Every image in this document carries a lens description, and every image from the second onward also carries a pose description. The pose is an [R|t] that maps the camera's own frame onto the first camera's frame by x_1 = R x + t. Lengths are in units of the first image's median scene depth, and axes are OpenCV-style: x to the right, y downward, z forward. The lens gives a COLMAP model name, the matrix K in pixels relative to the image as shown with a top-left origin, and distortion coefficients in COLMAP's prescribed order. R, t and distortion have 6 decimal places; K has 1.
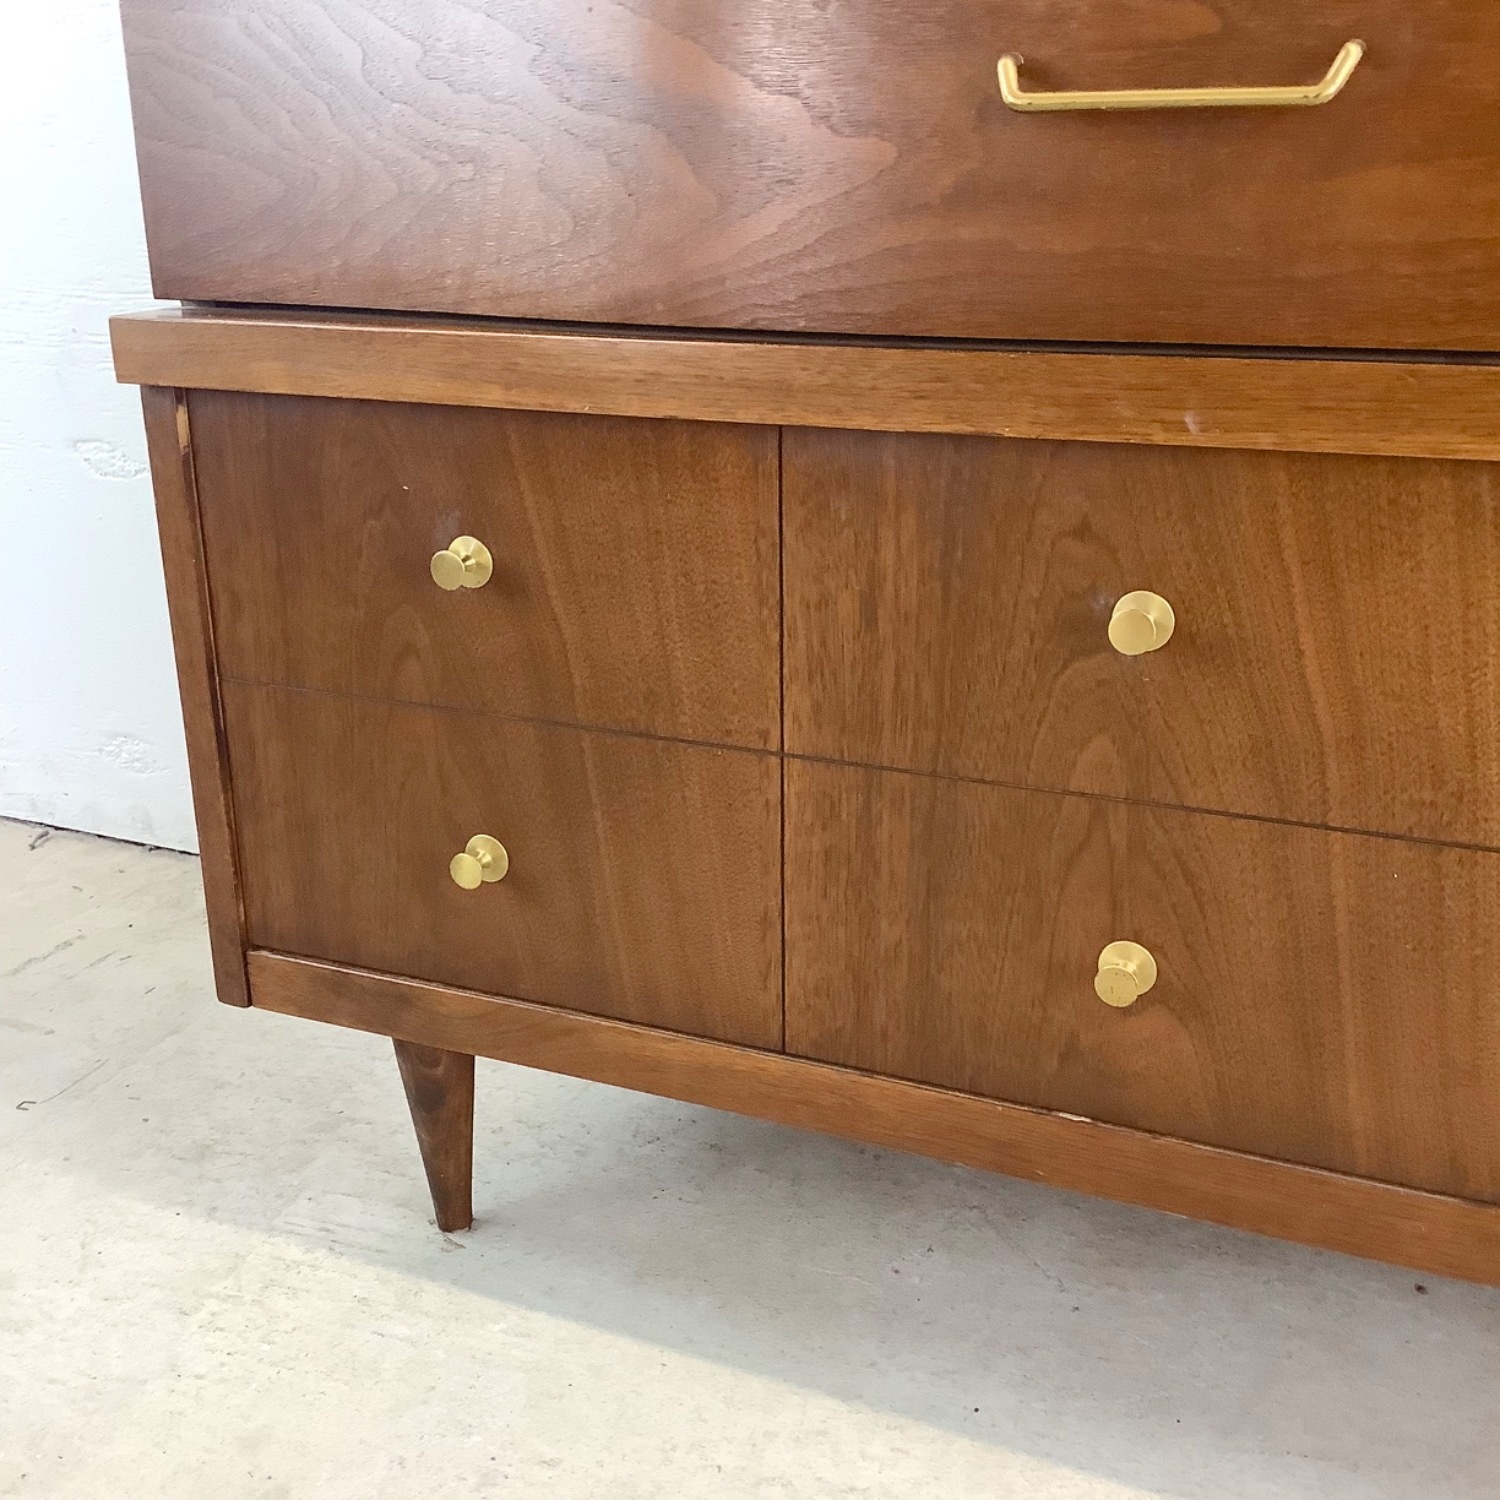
lens RADIAL K [[1820.6, 0, 745.7], [0, 1820.6, 744.1], [0, 0, 1]] dist [0.137649, -0.334682]
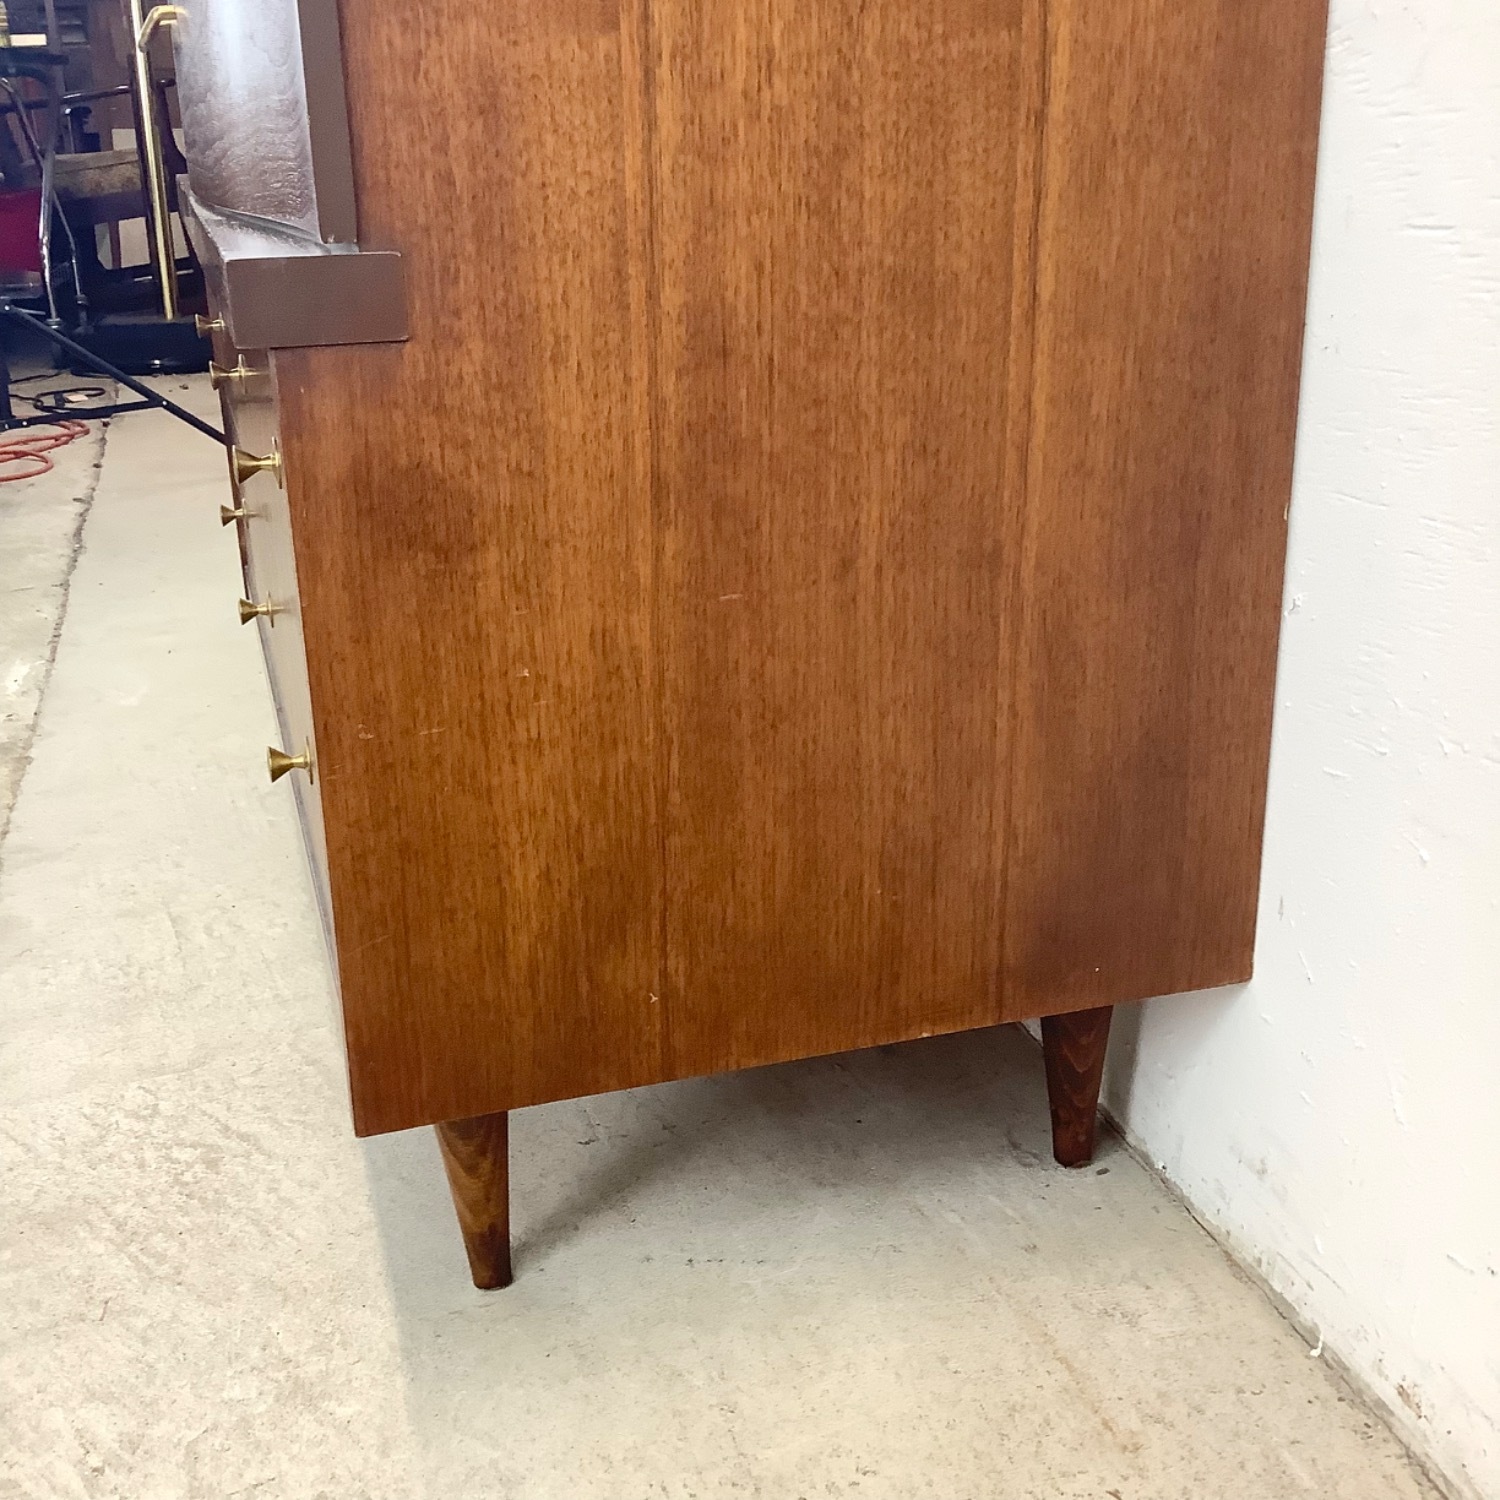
lens RADIAL K [[1820.6, 0, 745.7], [0, 1820.6, 744.1], [0, 0, 1]] dist [0.137649, -0.334682]
pose [[0.668979, 0.246268, -0.701298, 1.365925], [-0.227629, 0.966062, 0.122103, -0.041323], [0.707567, 0.077952, 0.702333, 0.171831]]
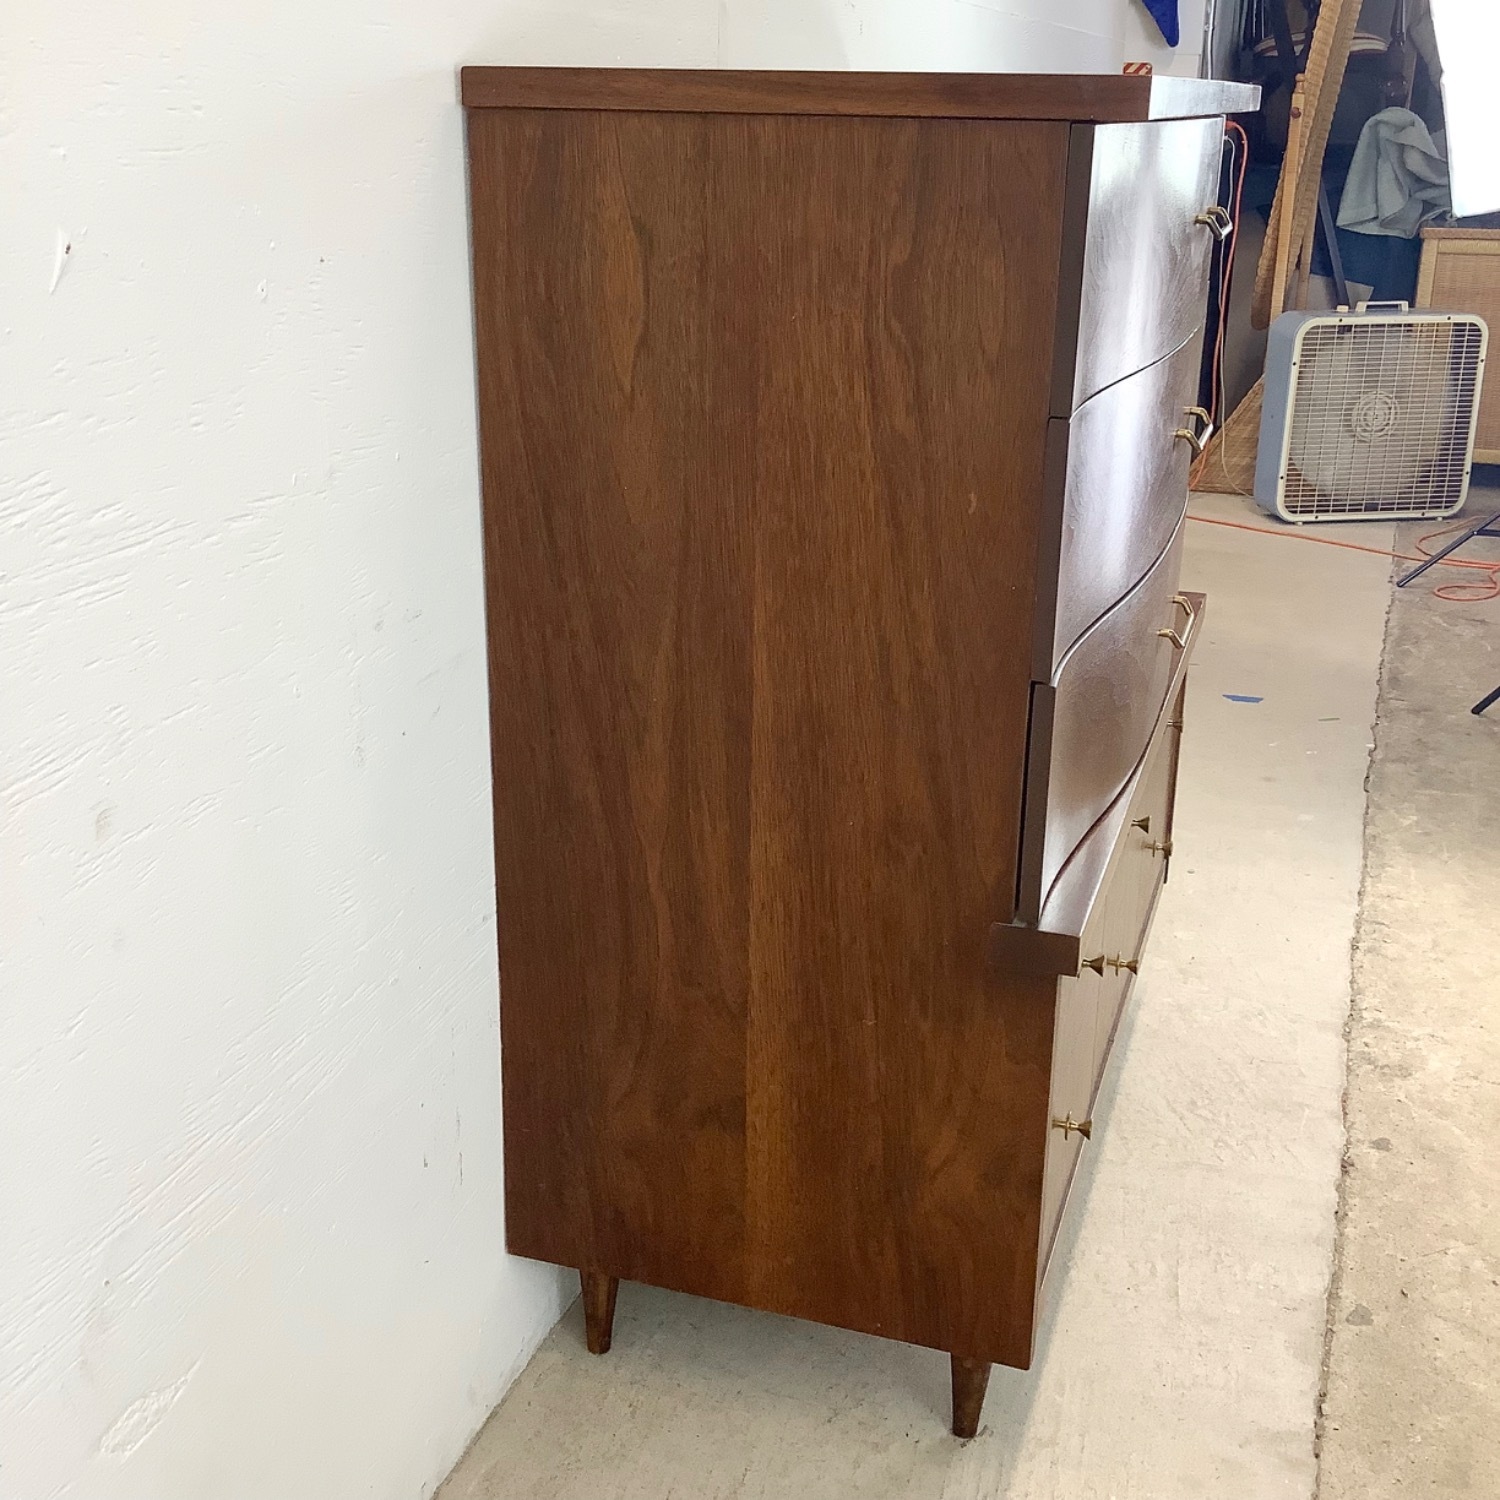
lens RADIAL K [[1820.6, 0, 745.7], [0, 1820.6, 744.1], [0, 0, 1]] dist [0.137649, -0.334682]
pose [[-0.113565, -0.320052, 0.940569, -1.586989], [0.308801, 0.888434, 0.339597, -0.917507], [-0.944322, 0.329015, -0.002063, 1.166598]]
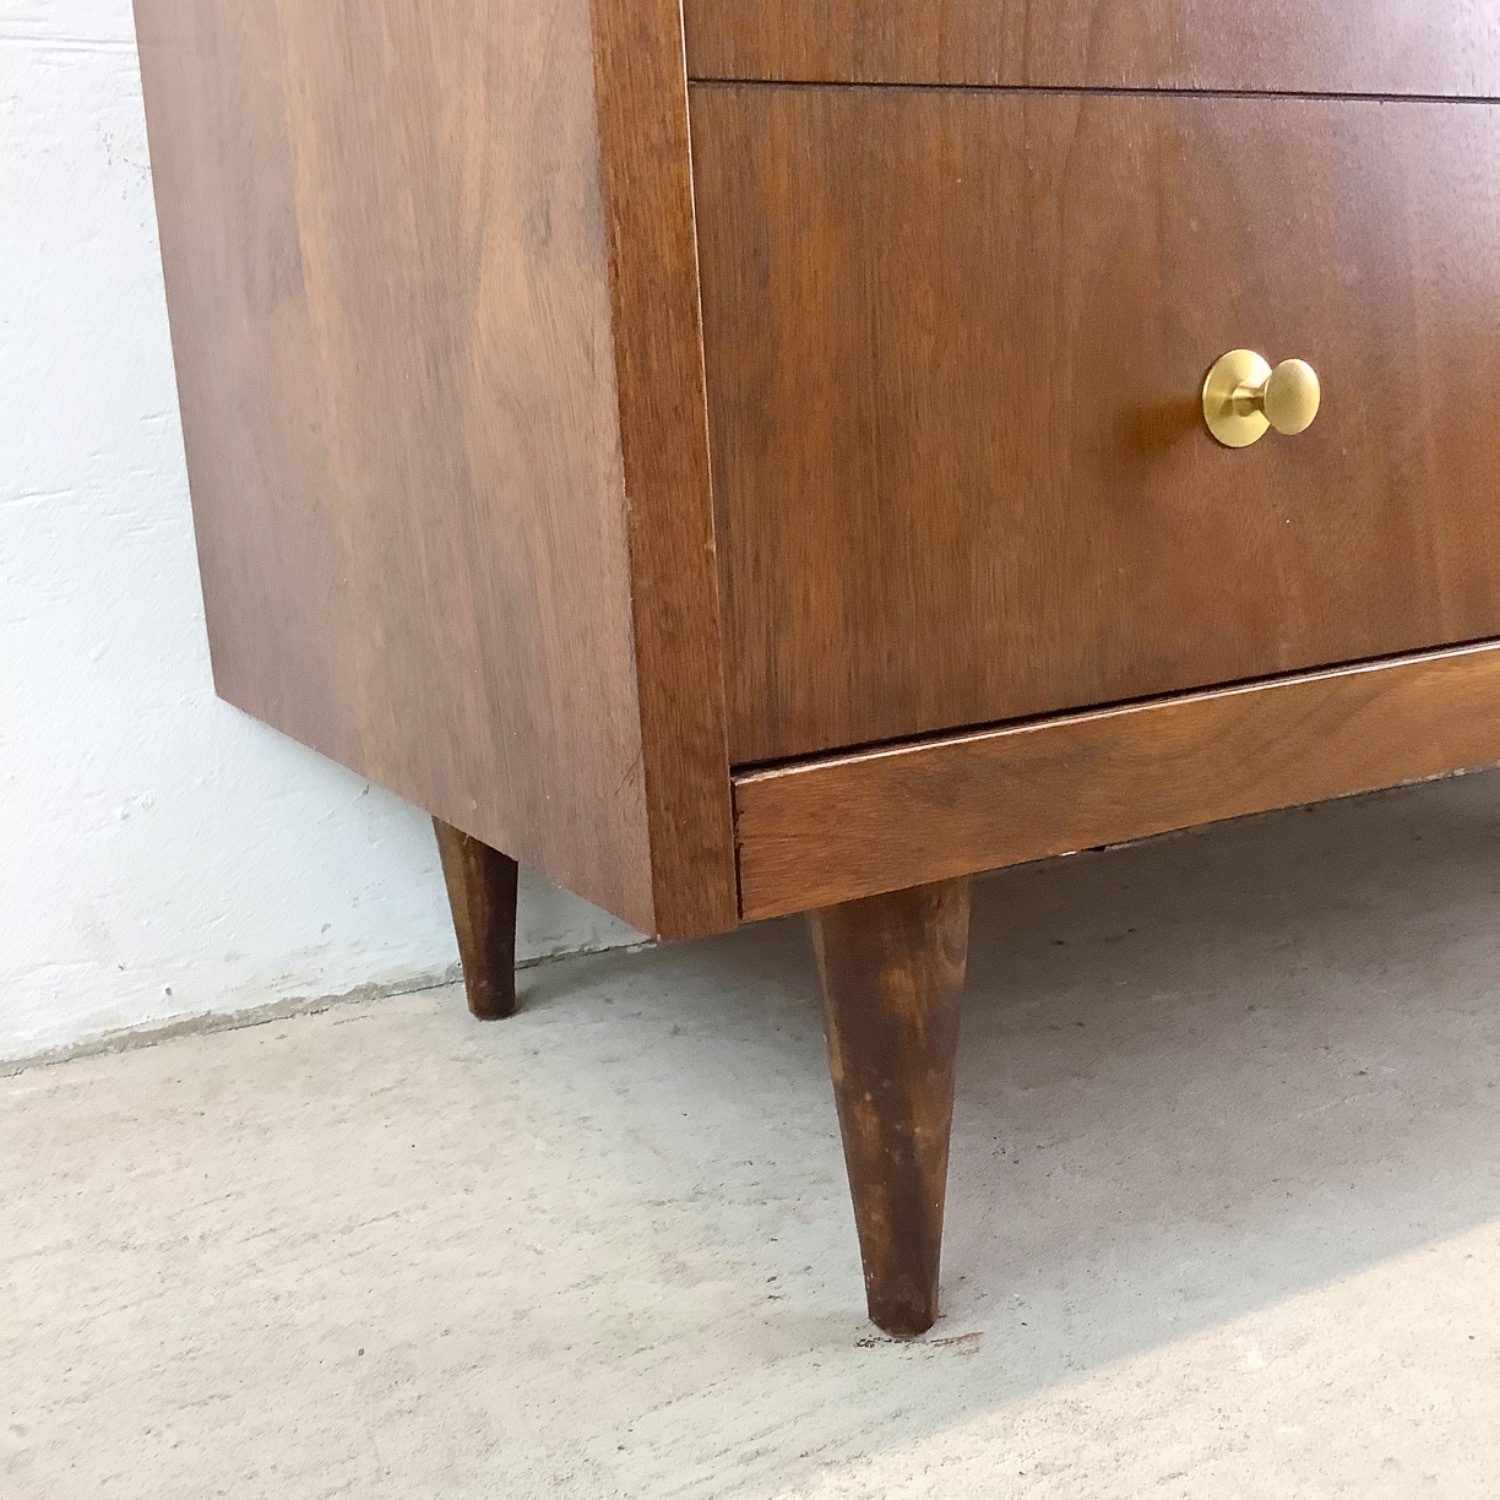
lens RADIAL K [[1820.6, 0, 745.7], [0, 1820.6, 744.1], [0, 0, 1]] dist [0.137649, -0.334682]
pose [[0.593204, -0.178589, 0.784994, -0.657748], [0.304493, 0.952420, -0.013420, 0.120350], [-0.745247, 0.246986, 0.619358, 0.799904]]
